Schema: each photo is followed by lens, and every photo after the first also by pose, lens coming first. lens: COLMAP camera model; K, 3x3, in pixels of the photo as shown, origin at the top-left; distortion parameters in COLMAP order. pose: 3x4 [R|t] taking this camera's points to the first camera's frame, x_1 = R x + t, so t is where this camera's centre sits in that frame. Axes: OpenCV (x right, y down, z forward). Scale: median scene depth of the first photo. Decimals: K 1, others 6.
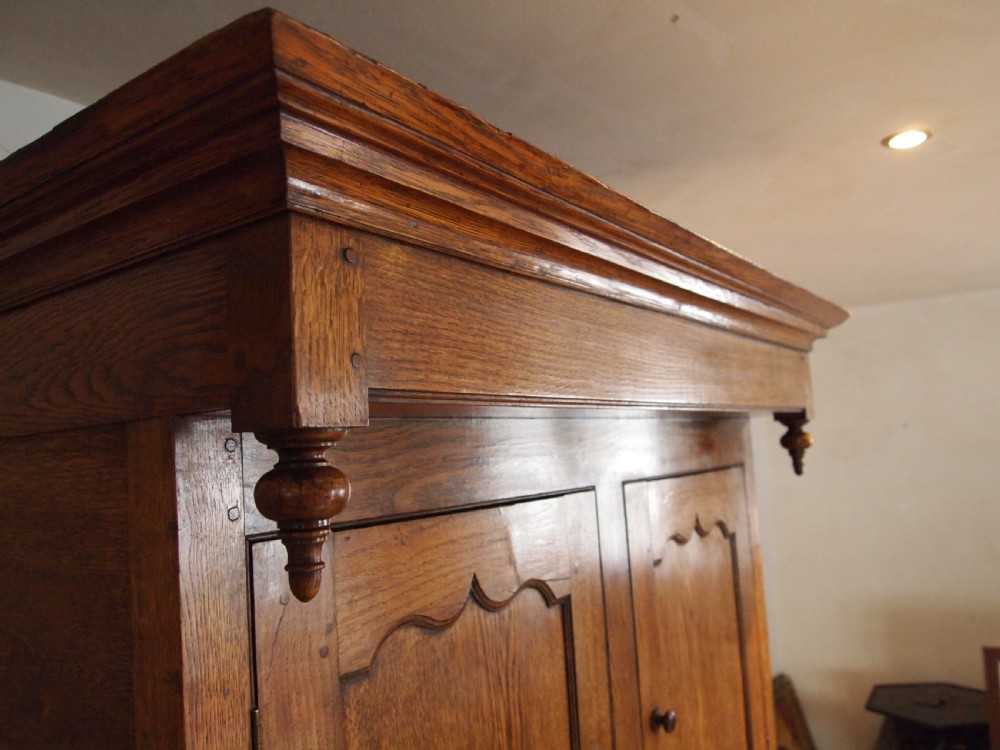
lens RADIAL K [[800.5, 0, 500.0], [0, 800.5, 375.0], [0, 0, 1]] dist [-0.041755, -0.003673]
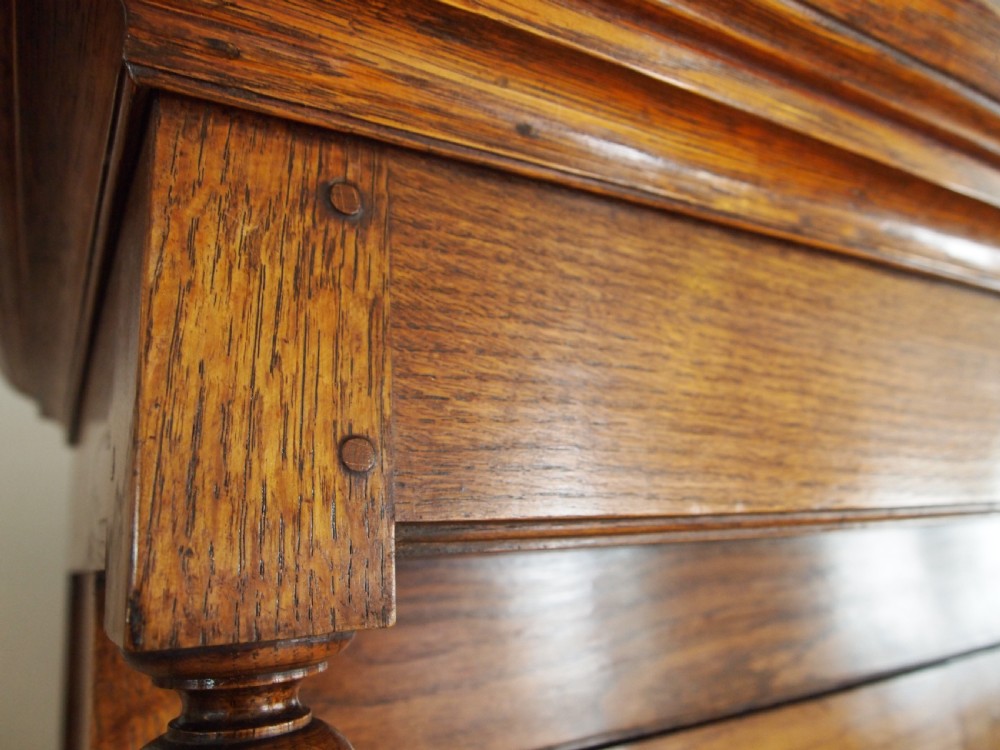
lens RADIAL K [[800.5, 0, 500.0], [0, 800.5, 375.0], [0, 0, 1]] dist [-0.041755, -0.003673]
pose [[0.915937, -0.081706, -0.392916, 0.036164], [0.042787, 0.993357, -0.106826, -0.010406], [0.399035, 0.081034, 0.913348, 0.590502]]
